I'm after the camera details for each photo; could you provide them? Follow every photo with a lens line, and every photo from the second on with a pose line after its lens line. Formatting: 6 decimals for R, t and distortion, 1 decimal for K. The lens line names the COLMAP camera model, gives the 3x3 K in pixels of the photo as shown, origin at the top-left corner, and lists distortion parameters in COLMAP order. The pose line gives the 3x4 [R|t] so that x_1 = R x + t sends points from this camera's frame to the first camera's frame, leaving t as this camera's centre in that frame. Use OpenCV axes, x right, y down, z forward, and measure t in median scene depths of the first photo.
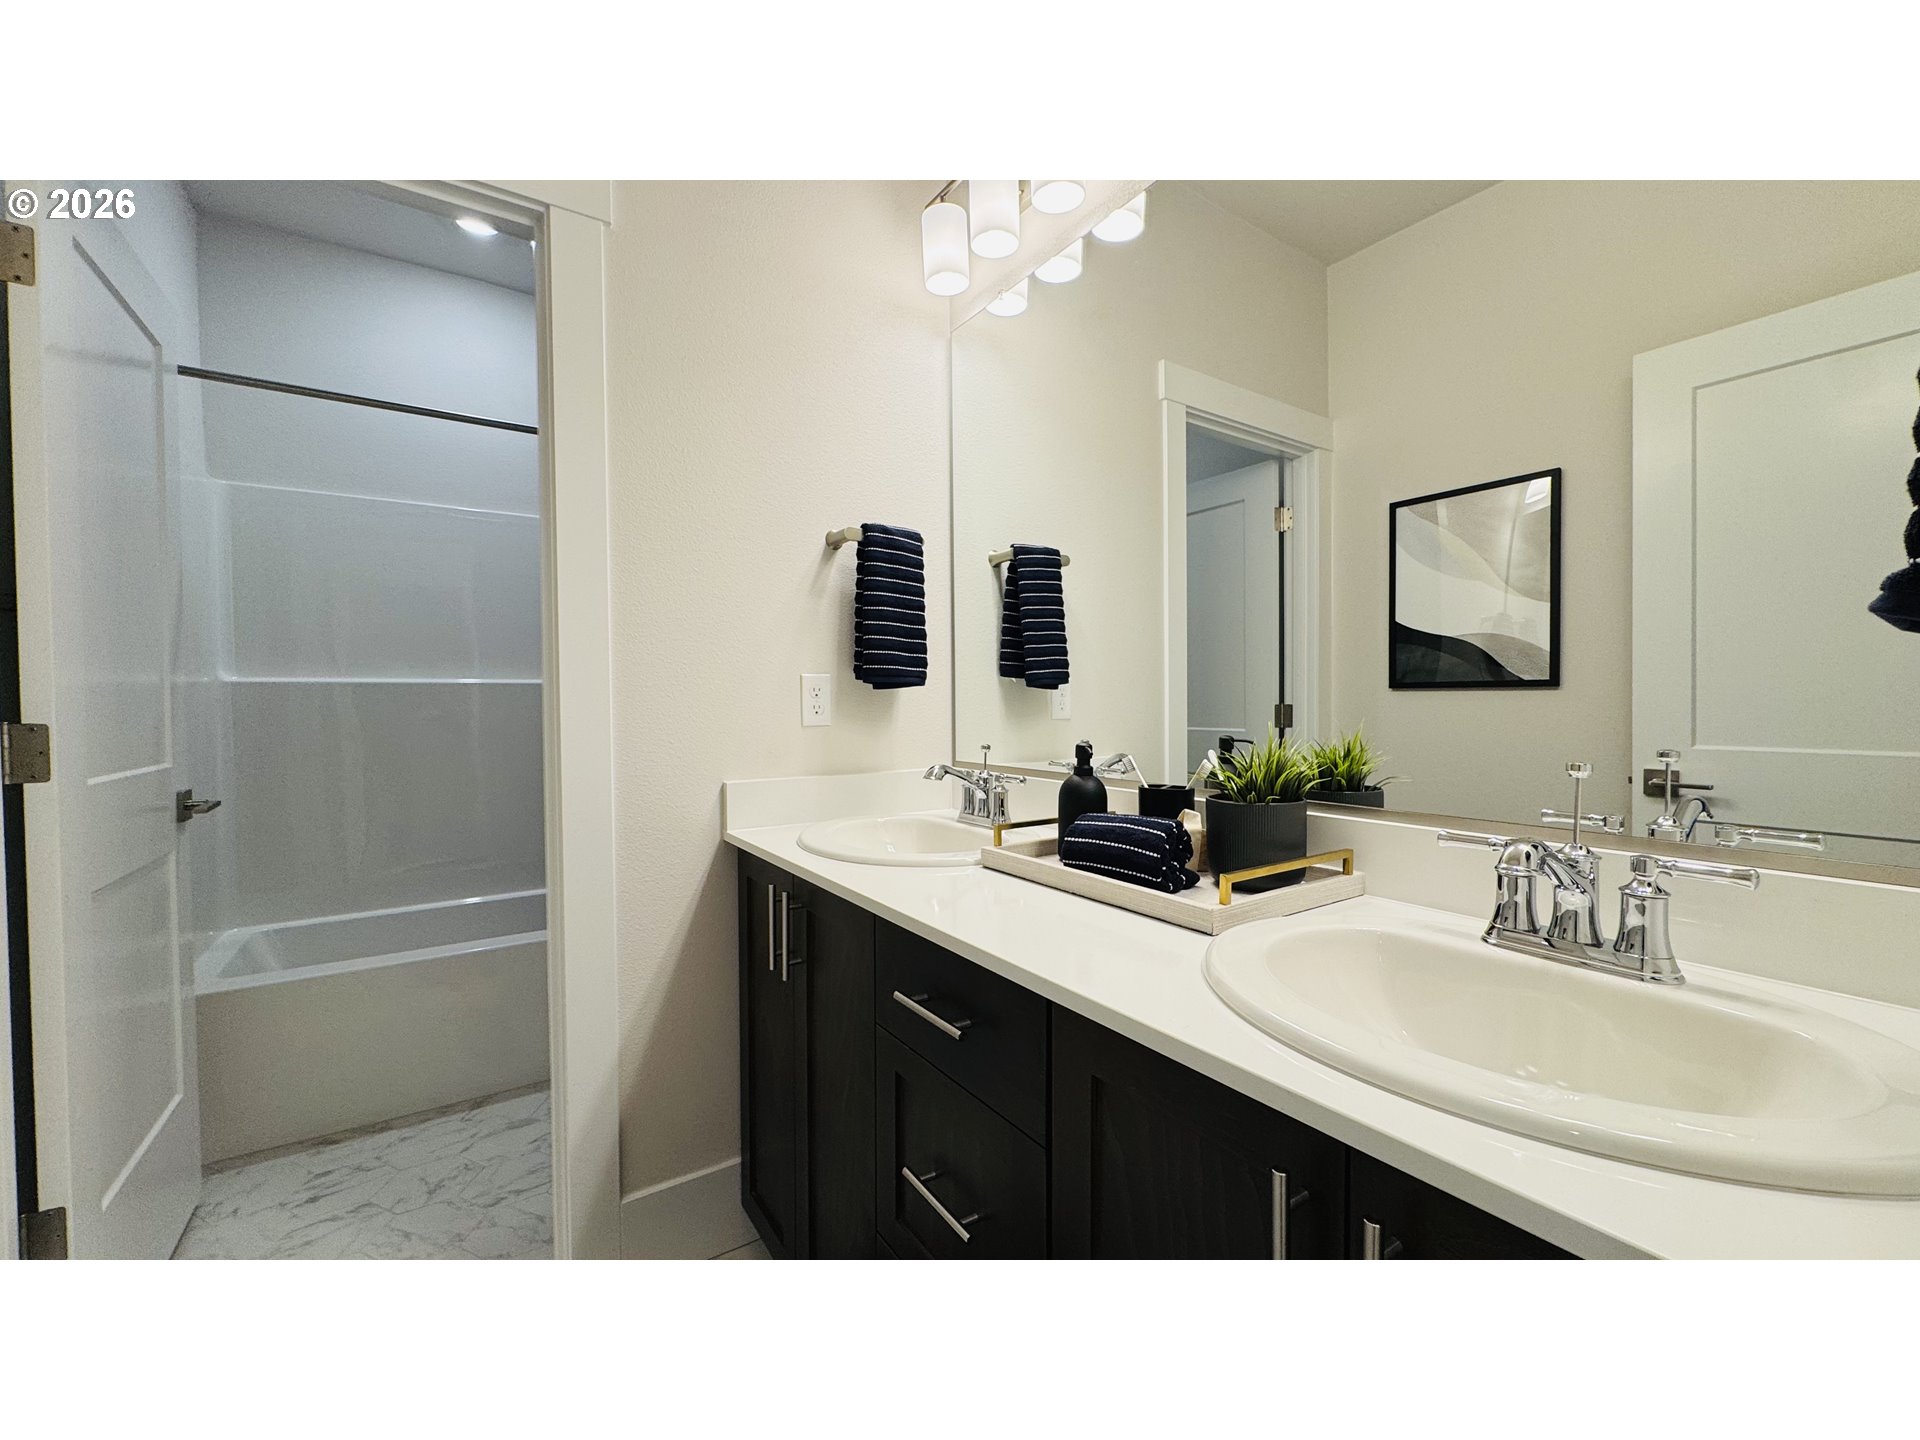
lens RADIAL K [[763.2, 0, 960.0], [0, 763.2, 720.0], [0, 0, 1]] dist [-0.001667, -0.000158]
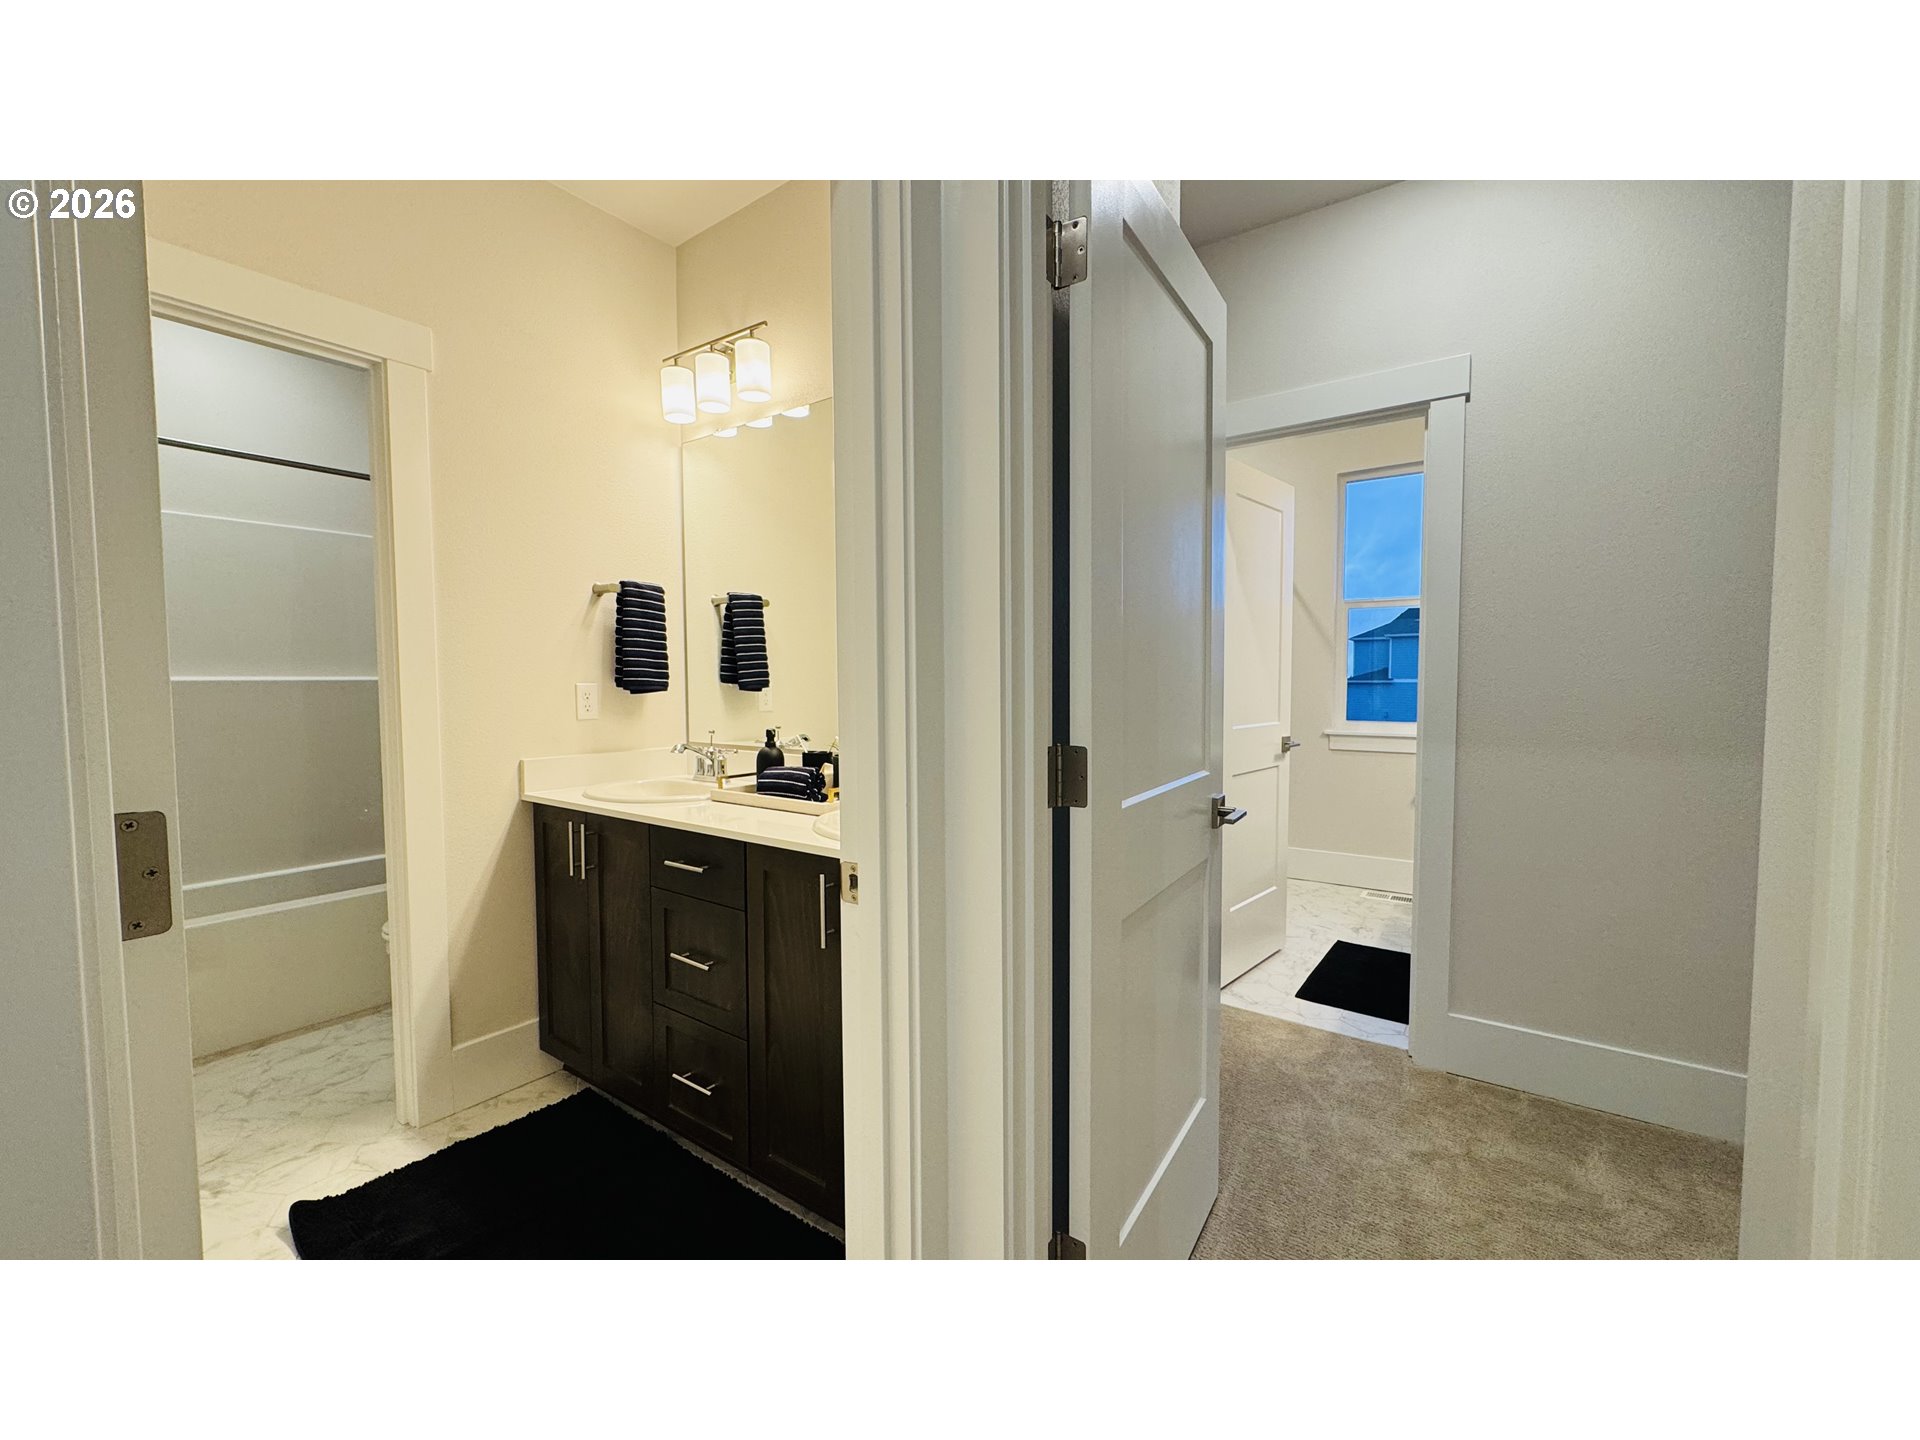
lens RADIAL K [[763.2, 0, 960.0], [0, 763.2, 720.0], [0, 0, 1]] dist [-0.001667, -0.000158]
pose [[0.937464, -0.014184, 0.347794, -0.030013], [0.005592, 0.999654, 0.025696, -0.024102], [-0.348038, -0.022145, 0.937219, -0.595159]]
